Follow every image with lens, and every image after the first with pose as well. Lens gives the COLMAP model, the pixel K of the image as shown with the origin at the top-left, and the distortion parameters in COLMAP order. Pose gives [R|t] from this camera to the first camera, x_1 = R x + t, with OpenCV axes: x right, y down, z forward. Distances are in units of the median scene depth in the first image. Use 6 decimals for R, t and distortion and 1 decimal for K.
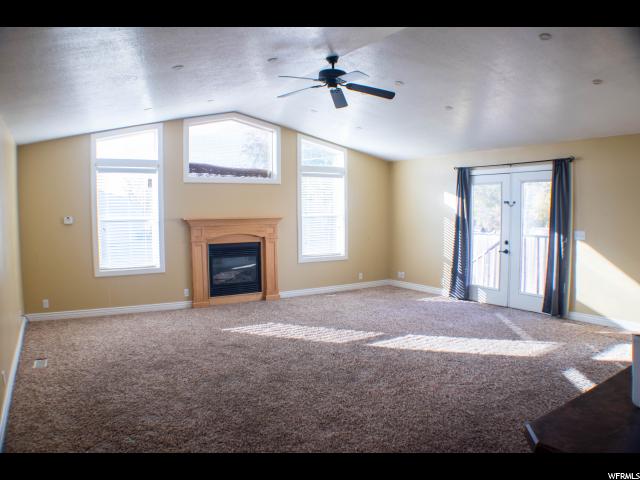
lens RADIAL K [[504.2, 0, 320.0], [0, 504.2, 240.0], [0, 0, 1]] dist [-0.076711, 0.007862]
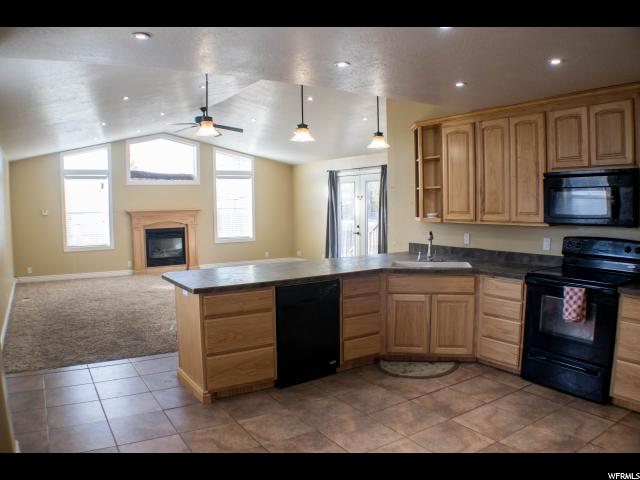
lens RADIAL K [[640.2, 0, 320.0], [0, 640.2, 240.0], [0, 0, 1]] dist [-0.002951, -0.005991]
pose [[0.996698, -0.006439, -0.080943, 0.408492], [0.006394, 0.999979, -0.000806, 0.043508], [0.080947, 0.000286, 0.996718, -0.738564]]
